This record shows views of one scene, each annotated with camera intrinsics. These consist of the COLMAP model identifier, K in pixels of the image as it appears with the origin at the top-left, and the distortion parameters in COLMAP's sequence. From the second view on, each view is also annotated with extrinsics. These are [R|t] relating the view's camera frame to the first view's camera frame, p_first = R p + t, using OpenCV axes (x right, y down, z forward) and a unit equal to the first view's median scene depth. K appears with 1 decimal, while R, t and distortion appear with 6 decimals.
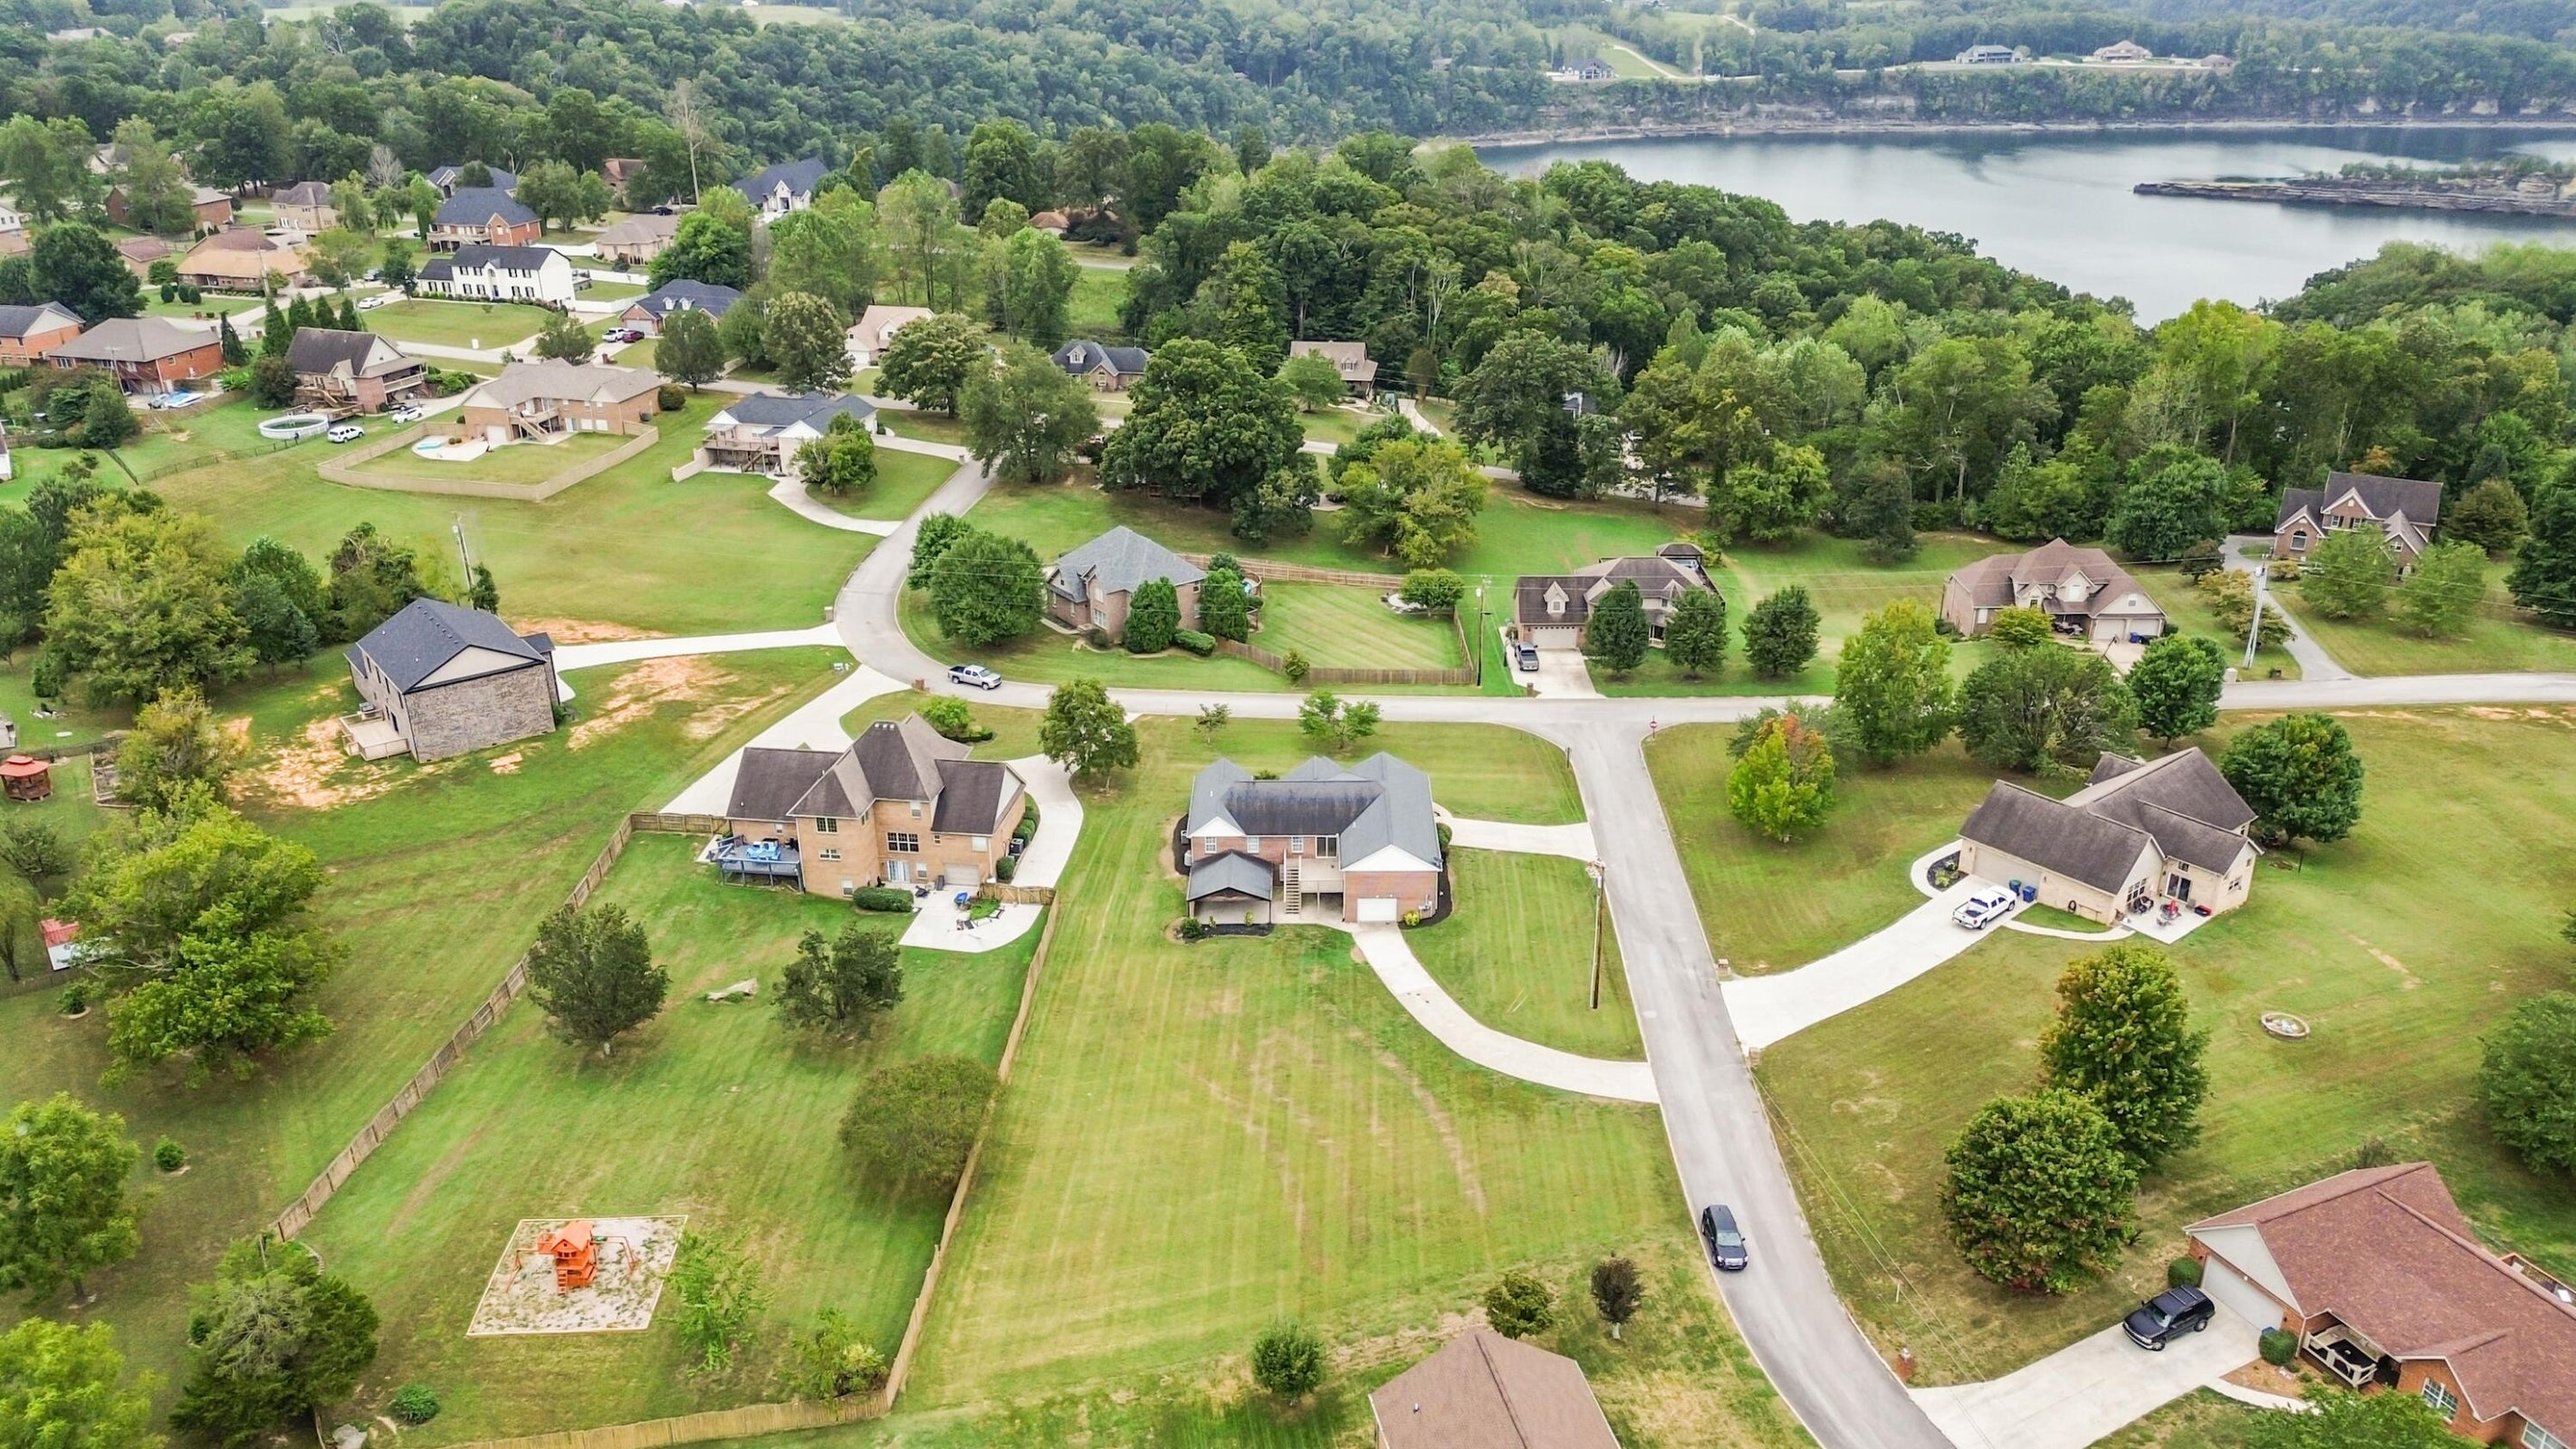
lens RADIAL K [[1844.5, 0, 1299.8], [0, 1844.5, 725.0], [0, 0, 1]] dist [0.057299, -0.031845]
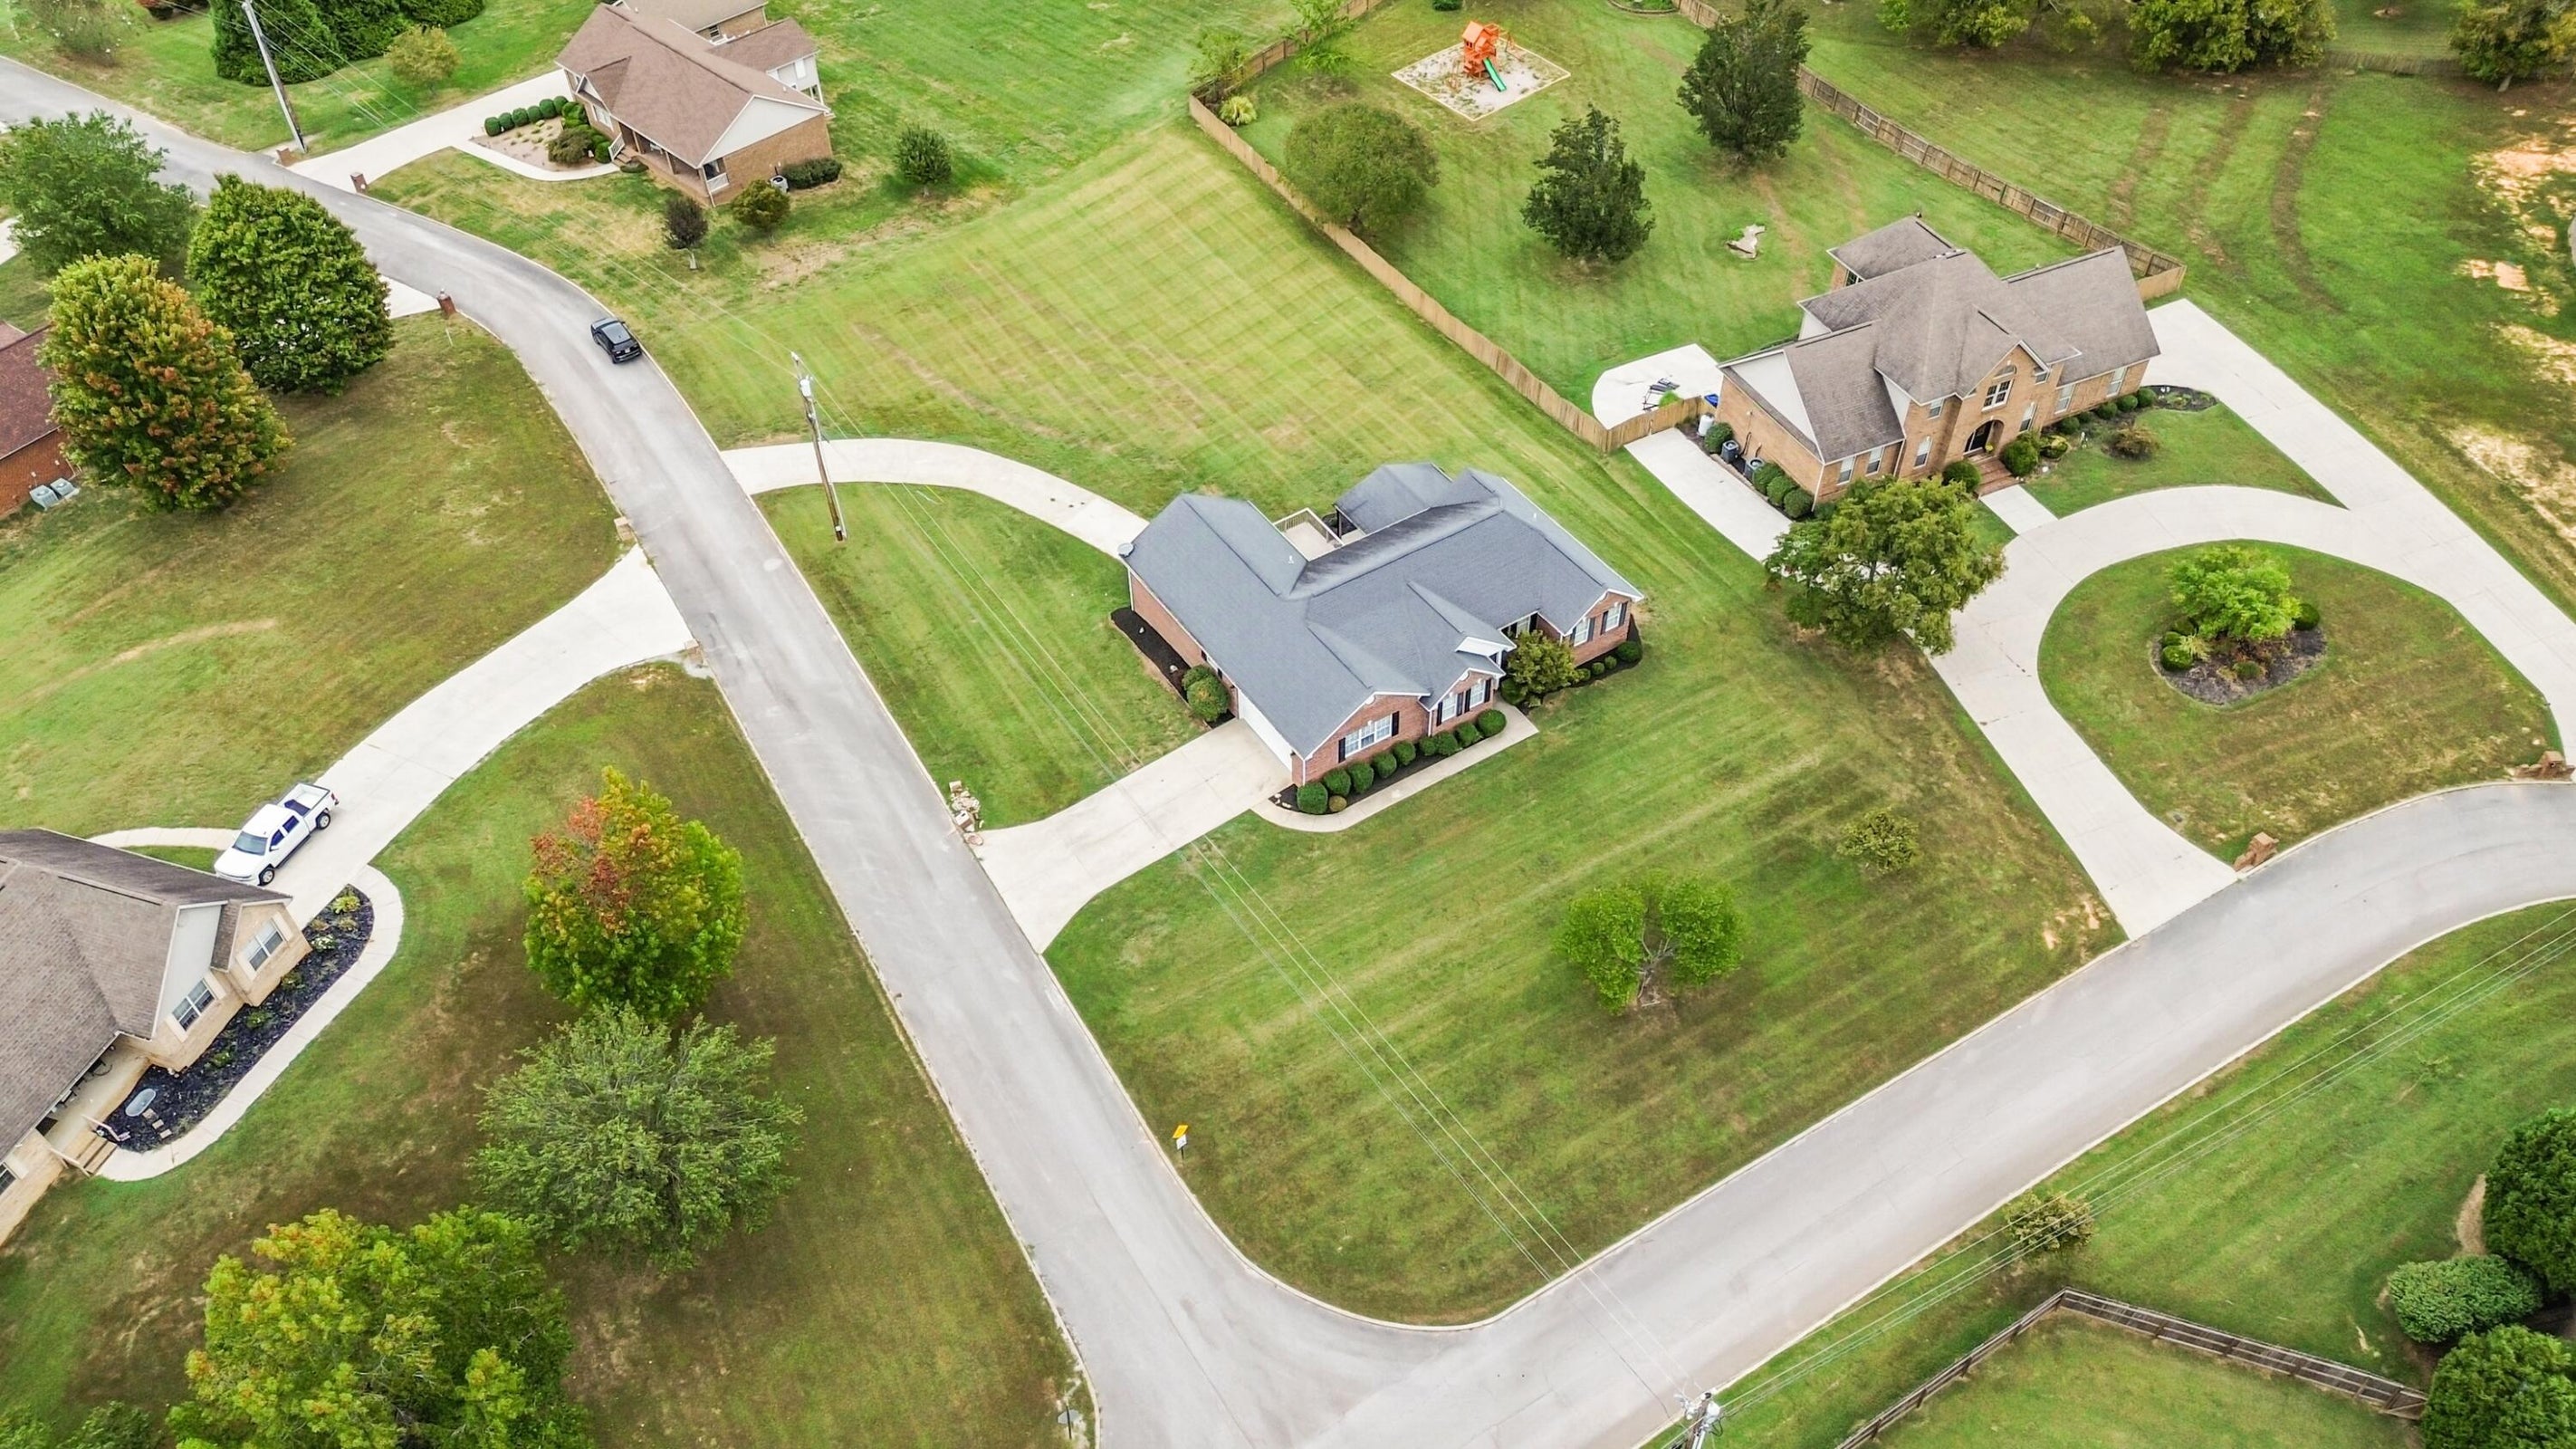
lens RADIAL K [[1844.5, 0, 1287.7], [0, 1844.5, 717.7], [0, 0, 1]] dist [0.057299, -0.031845]
pose [[-0.835626, 0.400264, -0.376189, 0.324467], [-0.204685, 0.408633, 0.889451, -0.543849], [0.509738, 0.820248, -0.259537, 1.357753]]
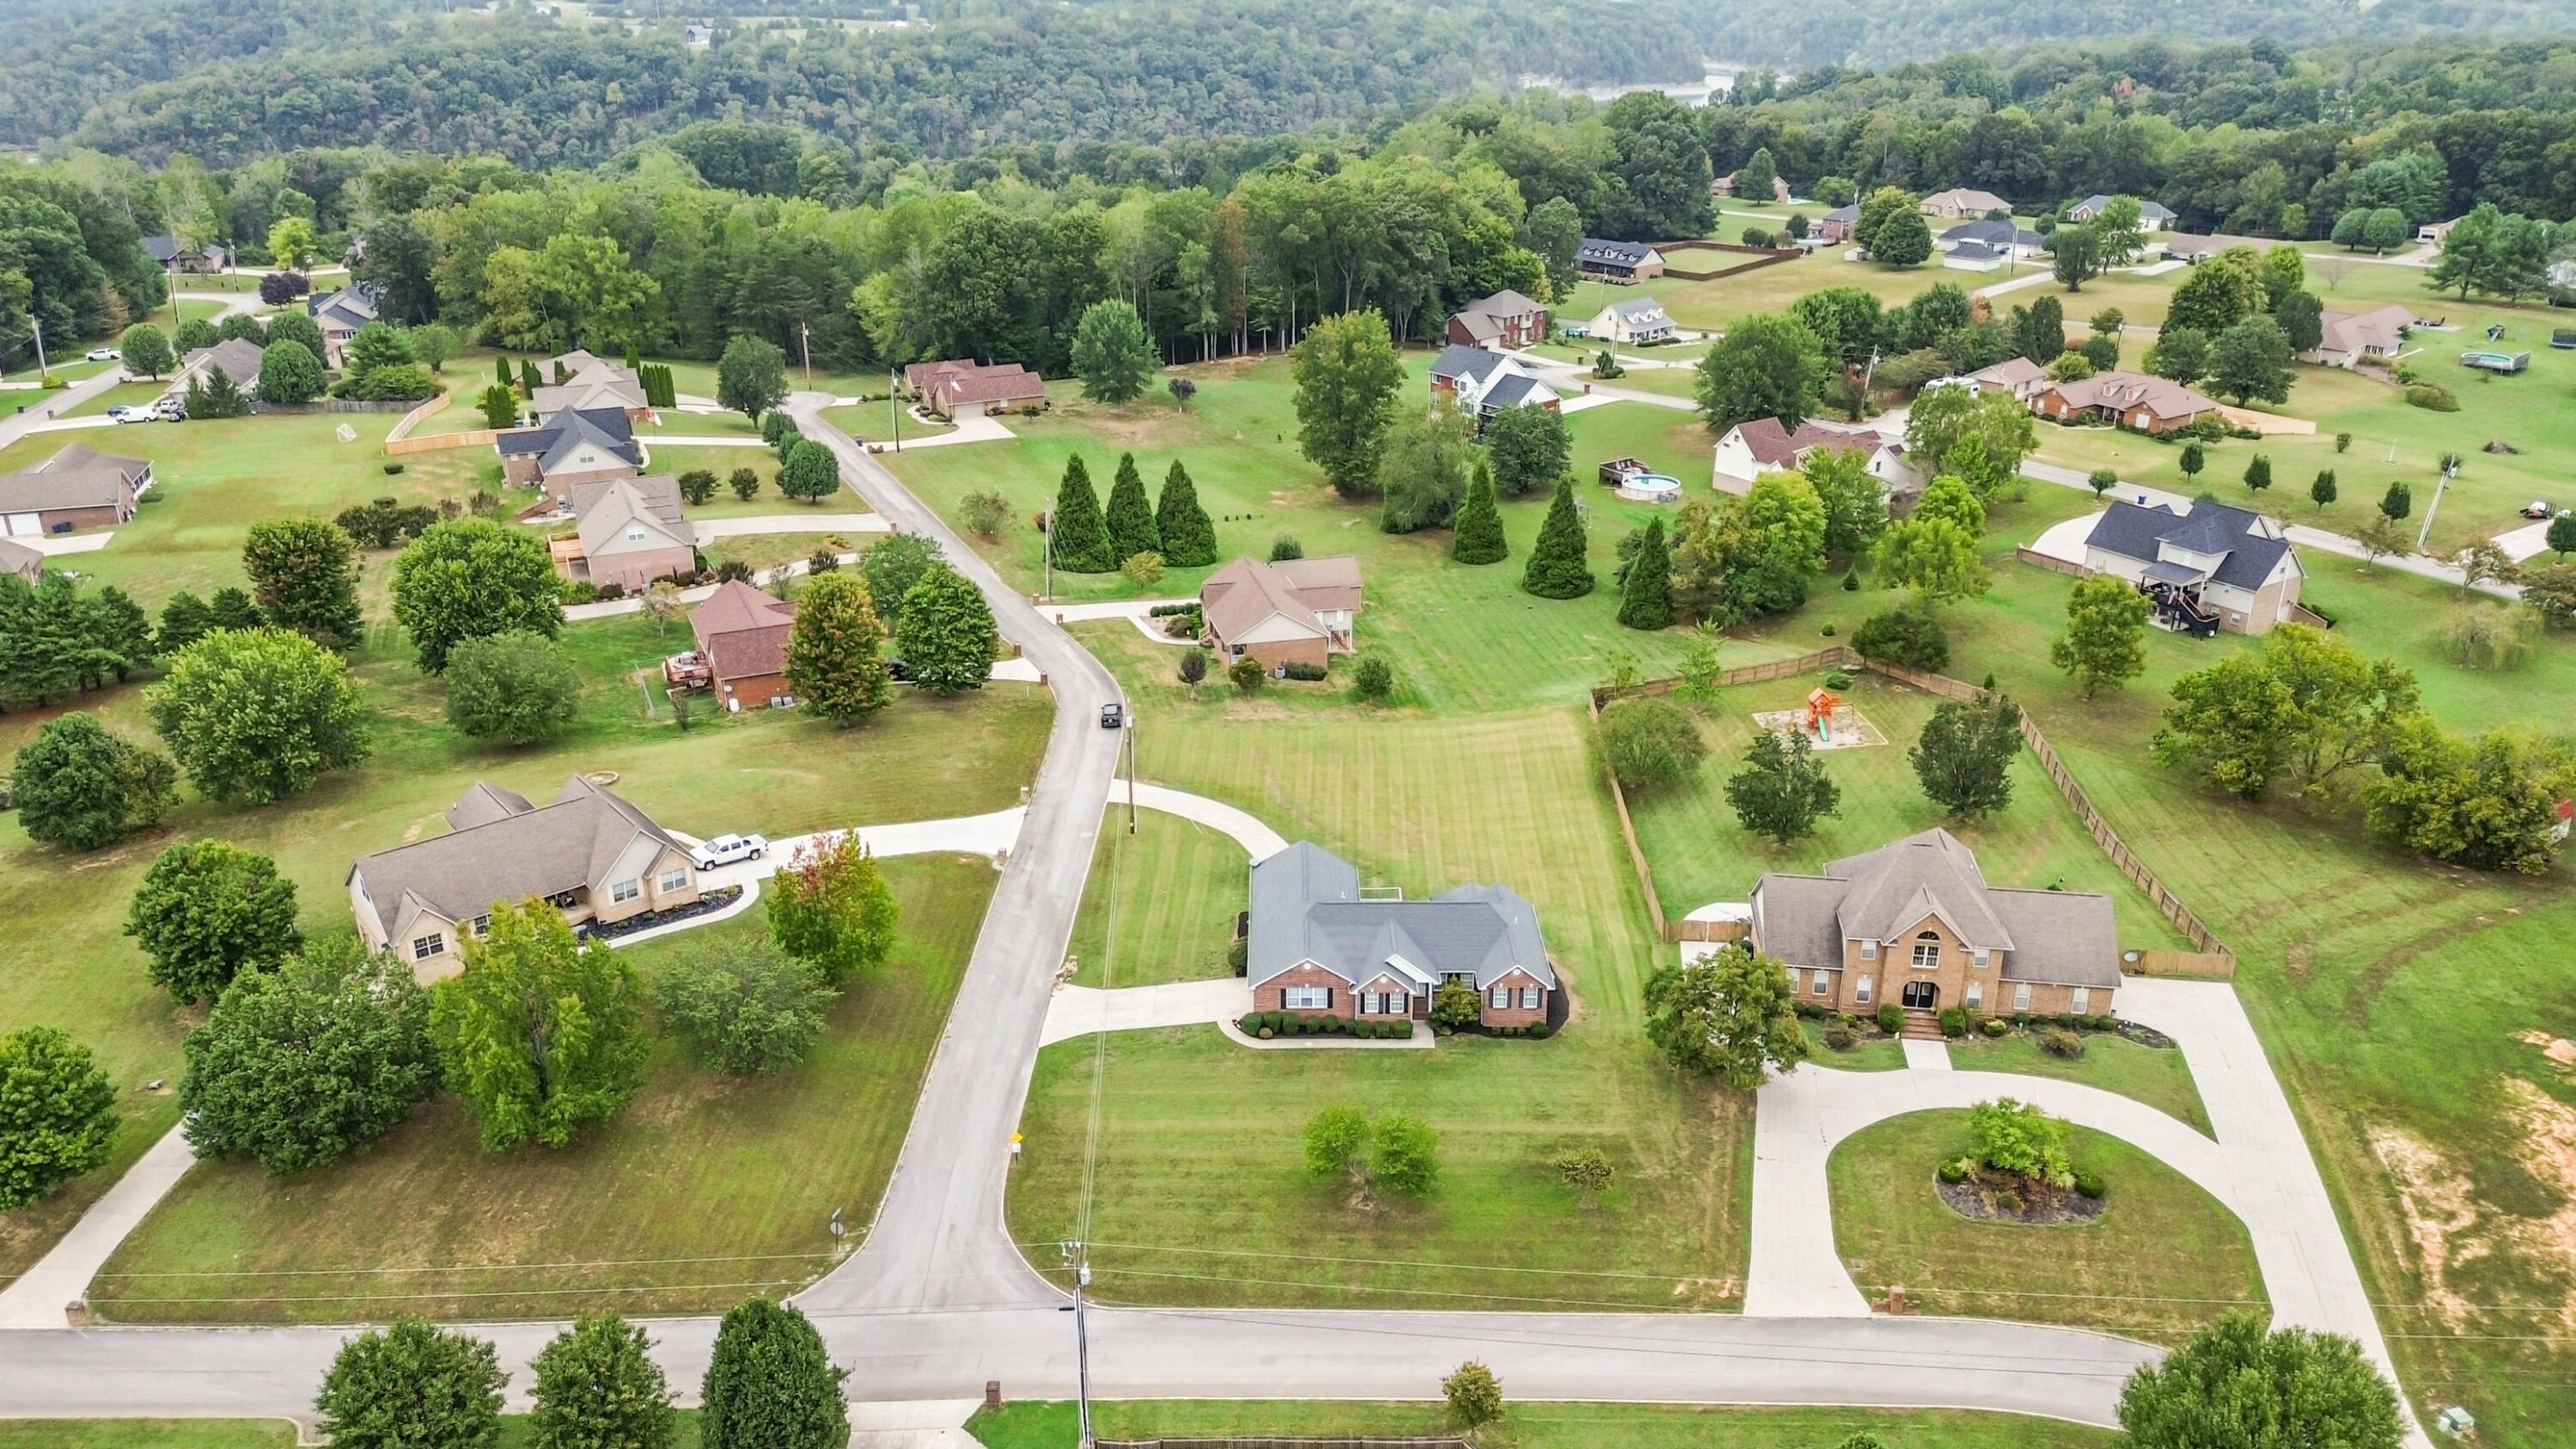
lens RADIAL K [[1844.5, 0, 1306.0], [0, 1844.5, 735.9], [0, 0, 1]] dist [0.057299, -0.031845]
pose [[-0.999862, 0.005719, -0.015627, 0.068987], [-0.007338, 0.691288, 0.722542, -0.723467], [0.014935, 0.722557, -0.691150, 1.753553]]
